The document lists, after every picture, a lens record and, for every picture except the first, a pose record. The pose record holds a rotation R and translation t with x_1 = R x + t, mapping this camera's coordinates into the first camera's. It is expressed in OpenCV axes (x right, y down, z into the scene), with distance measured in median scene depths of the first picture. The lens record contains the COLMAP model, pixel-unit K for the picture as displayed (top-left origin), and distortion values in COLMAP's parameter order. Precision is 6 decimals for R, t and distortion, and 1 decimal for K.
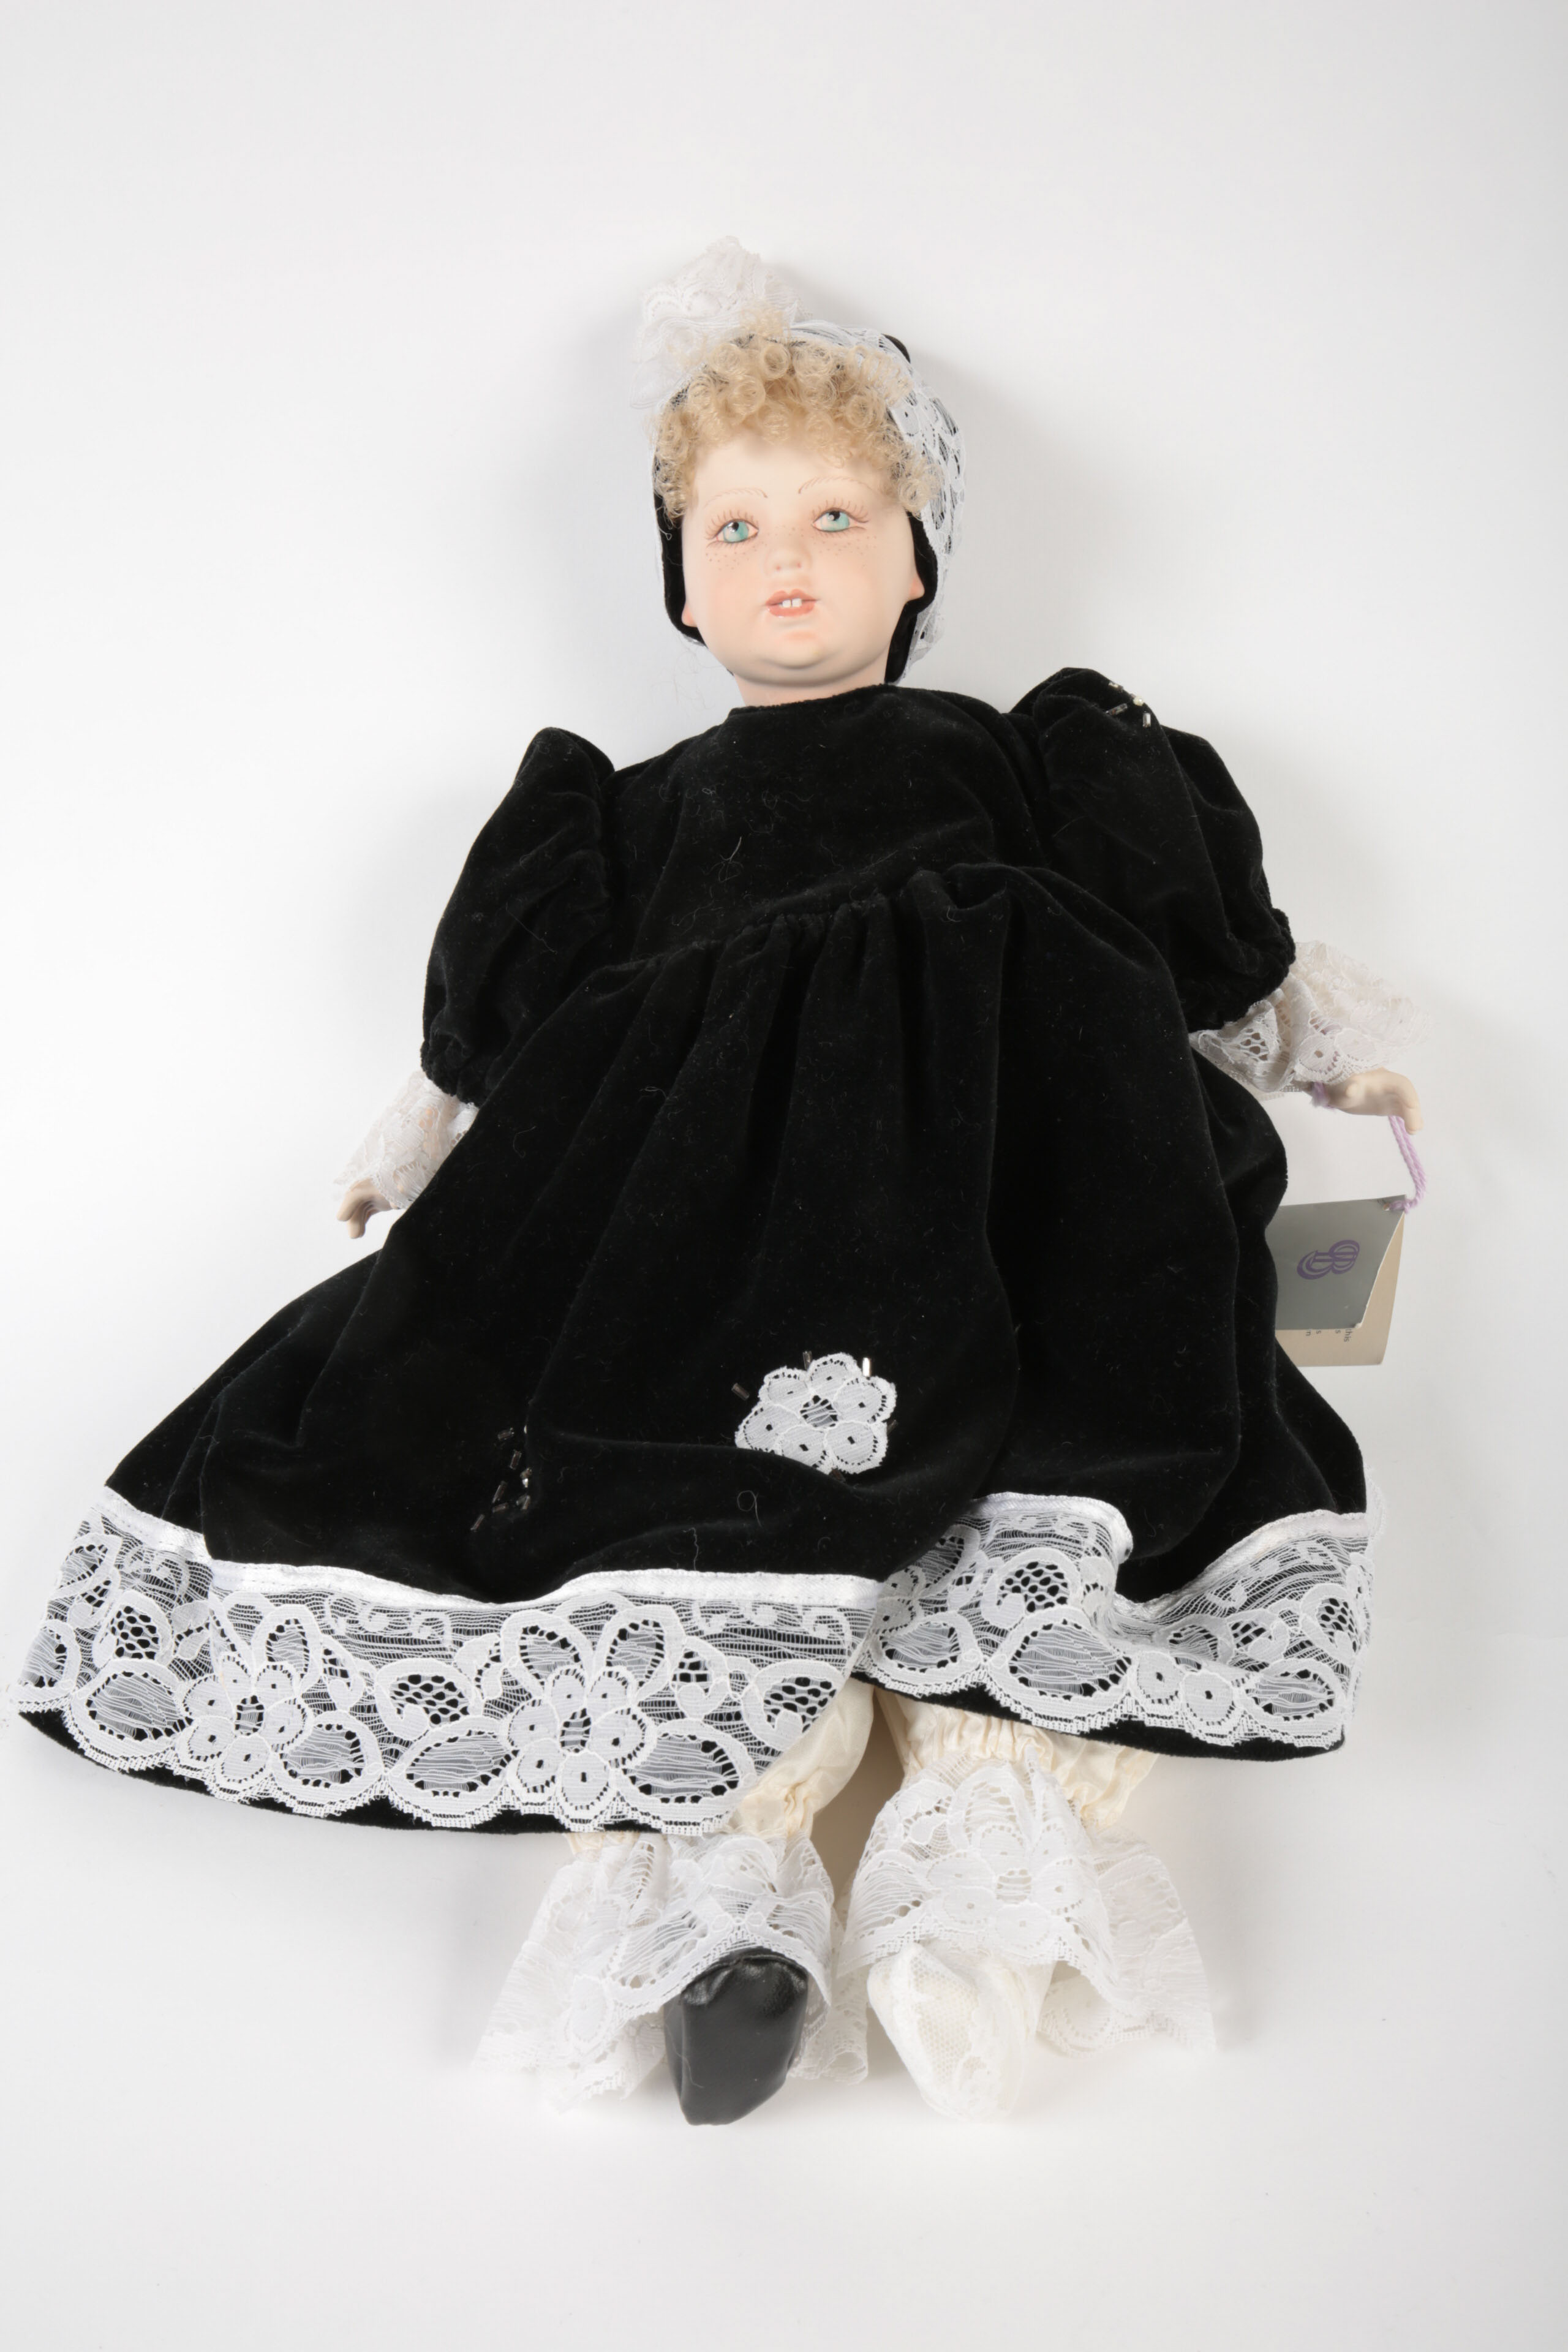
lens RADIAL K [[2323.5, 0, 800.4], [0, 2323.5, 1174.3], [0, 0, 1]] dist [0.017939, 0.000000]
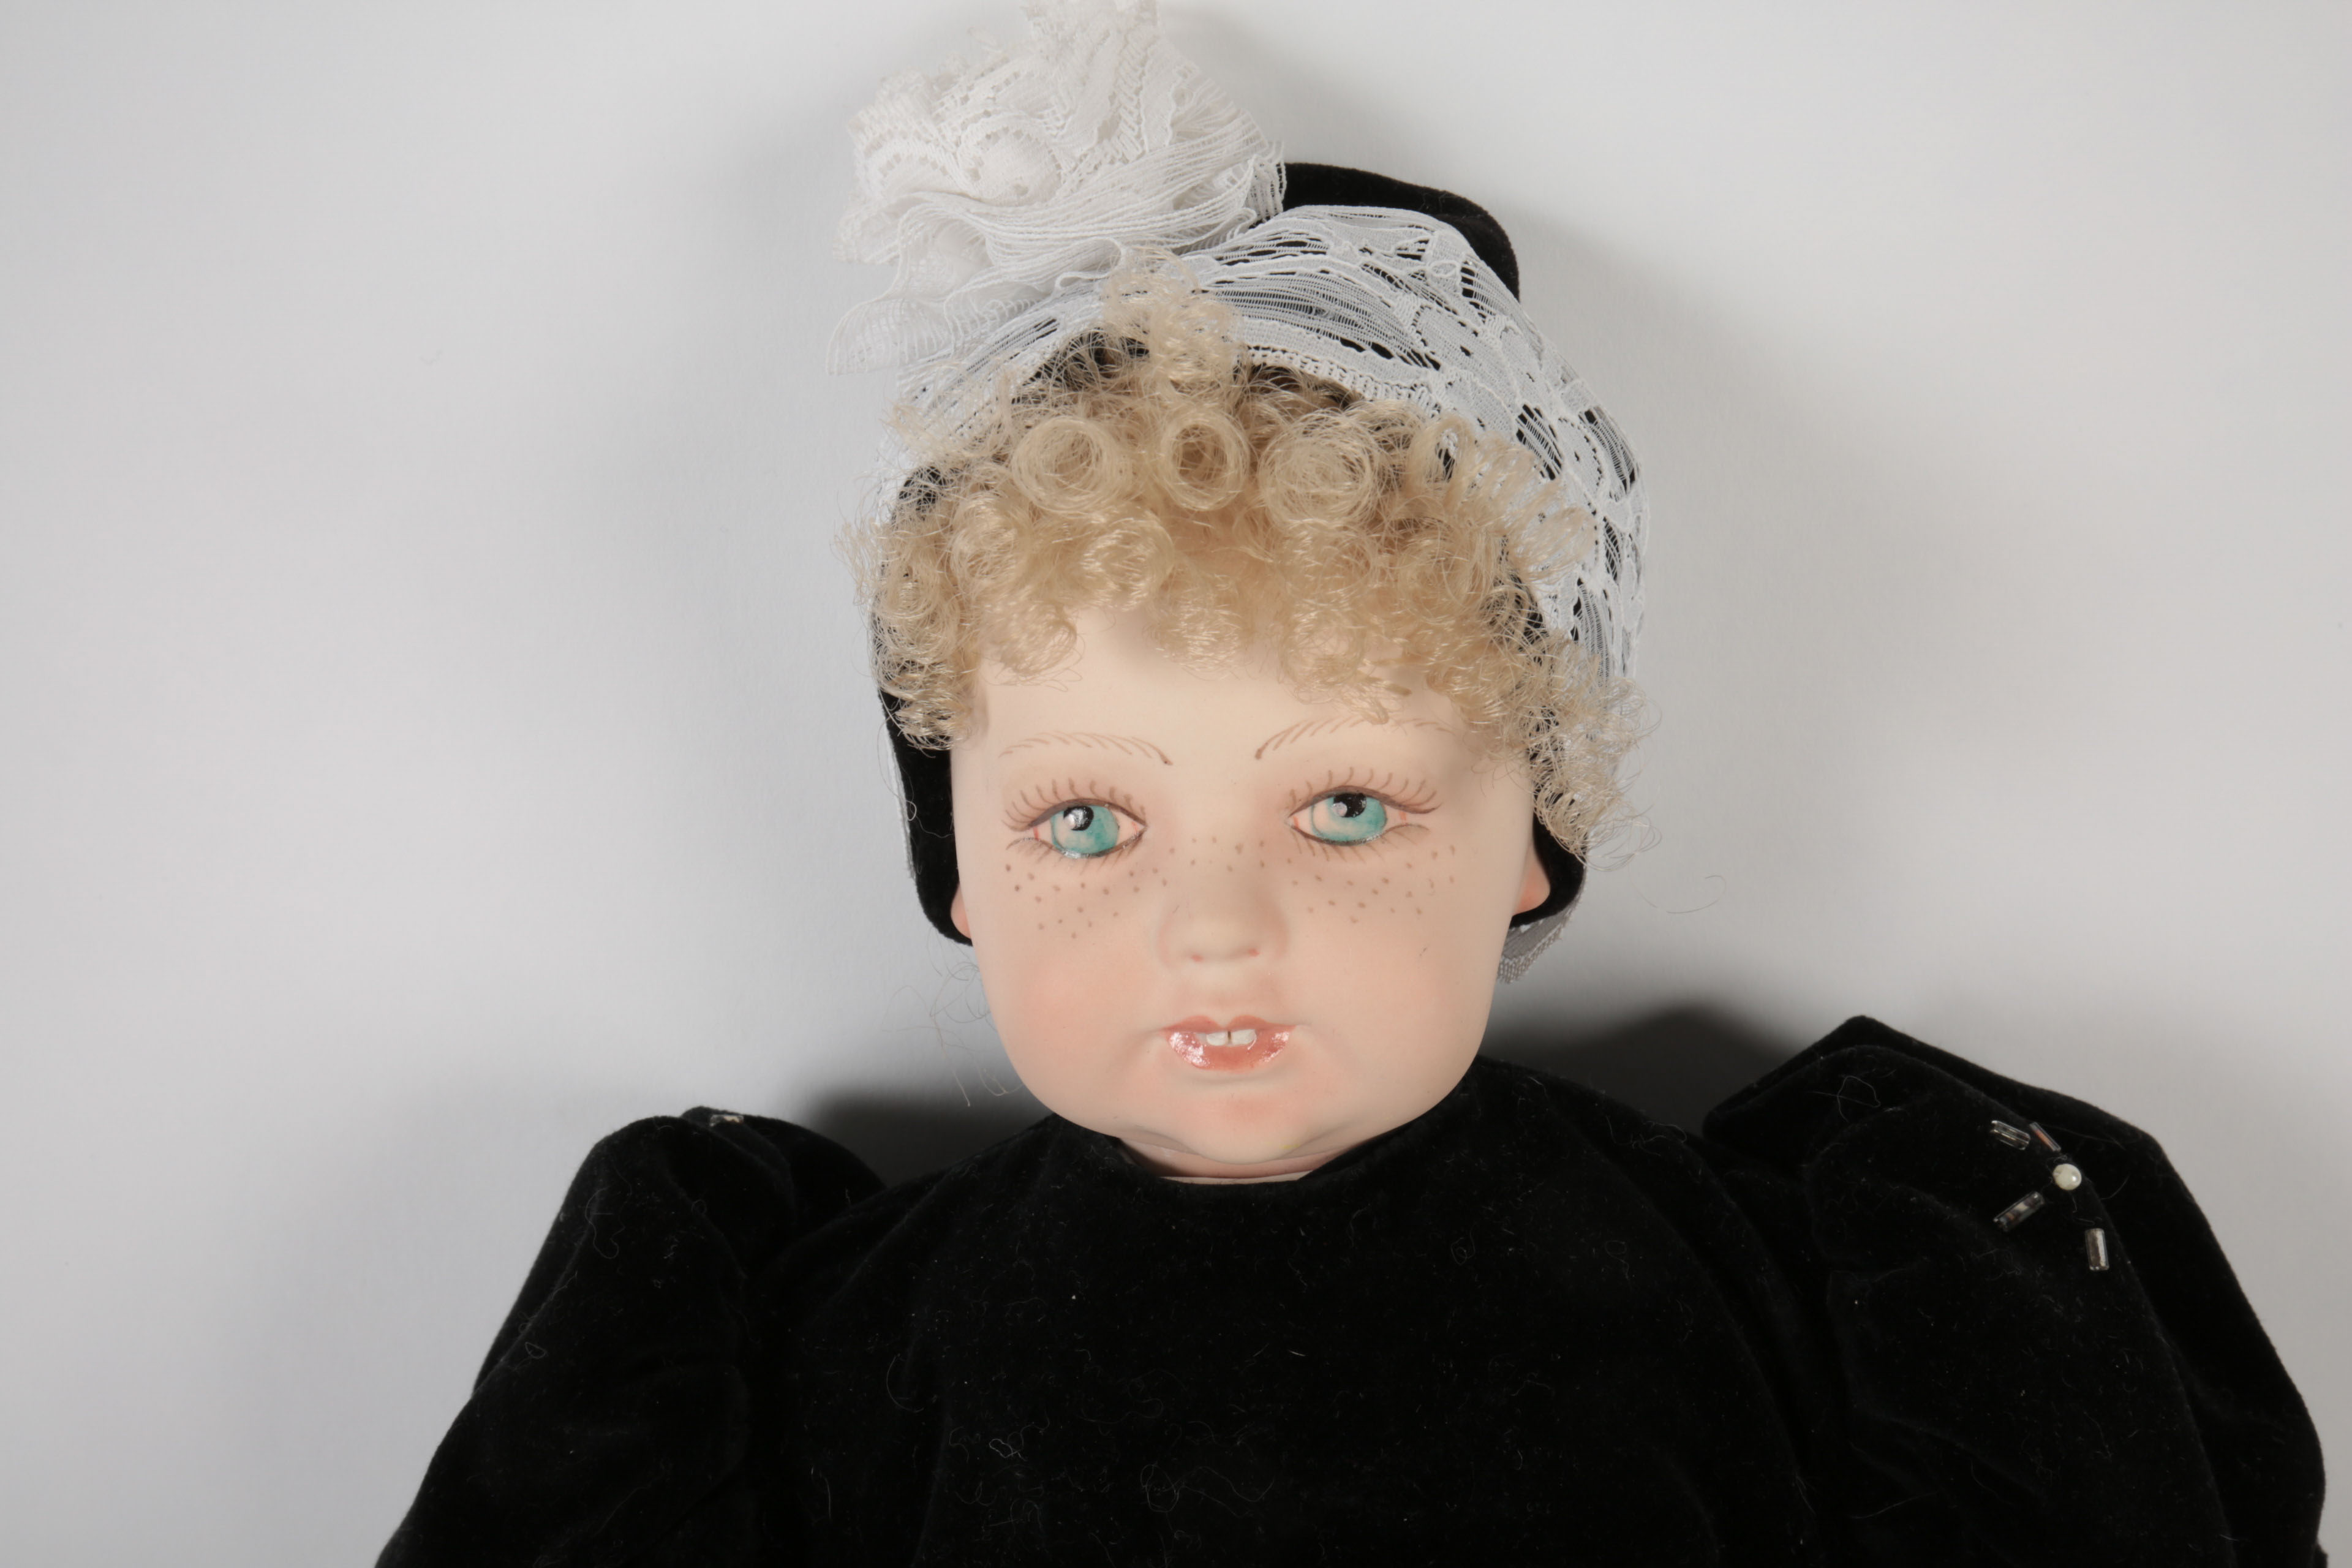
lens RADIAL K [[2404.0, 0, 1222.9], [0, 2404.0, 816.1], [0, 0, 1]] dist [0.067773, 0.000000]
pose [[0.999447, 0.020460, 0.026229, -0.016611], [-0.022502, 0.996535, 0.080077, -0.330606], [-0.024500, -0.080623, 0.996443, 0.652595]]
